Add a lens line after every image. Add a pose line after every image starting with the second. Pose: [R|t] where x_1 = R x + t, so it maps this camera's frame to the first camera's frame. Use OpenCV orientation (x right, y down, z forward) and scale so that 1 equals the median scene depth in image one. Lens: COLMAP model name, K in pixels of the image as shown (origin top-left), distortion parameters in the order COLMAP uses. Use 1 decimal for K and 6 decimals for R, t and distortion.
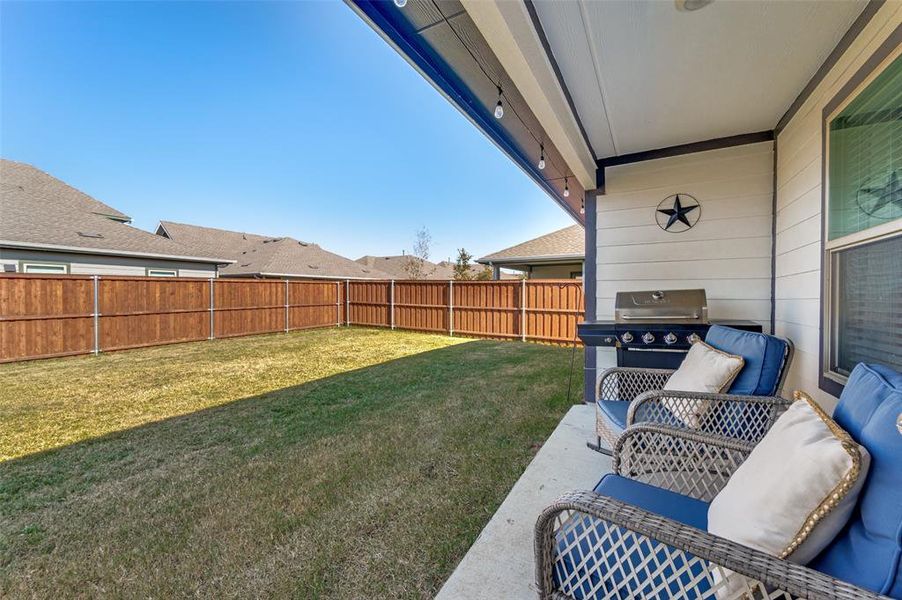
lens RADIAL K [[359.0, 0, 455.4], [0, 359.0, 298.2], [0, 0, 1]] dist [-0.002081, -0.000069]
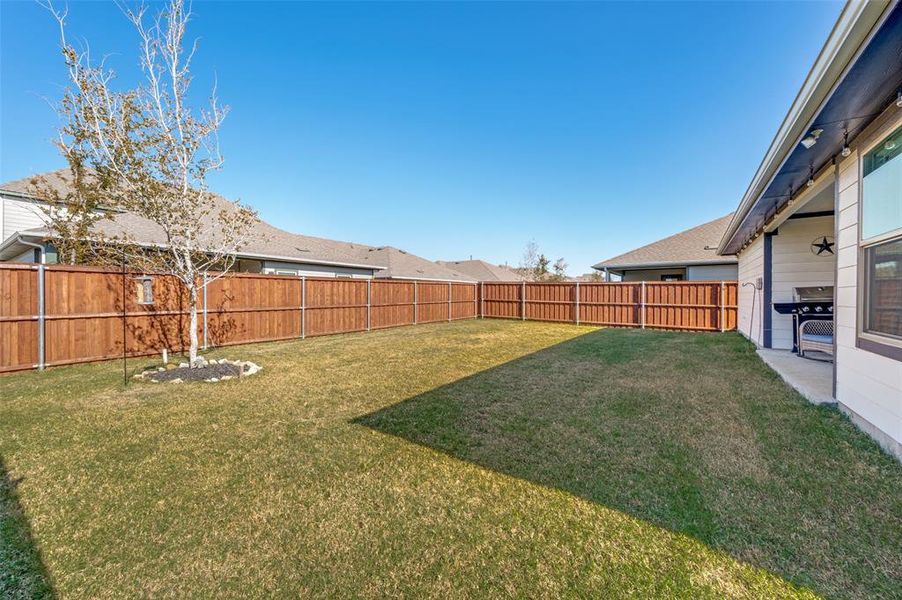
lens RADIAL K [[359.0, 0, 446.9], [0, 359.0, 299.0], [0, 0, 1]] dist [-0.002081, -0.000069]
pose [[0.996623, 0.003361, -0.082048, -0.353078], [-0.003722, 0.999984, -0.004249, 0.017236], [0.082033, 0.004540, 0.996619, -0.305927]]
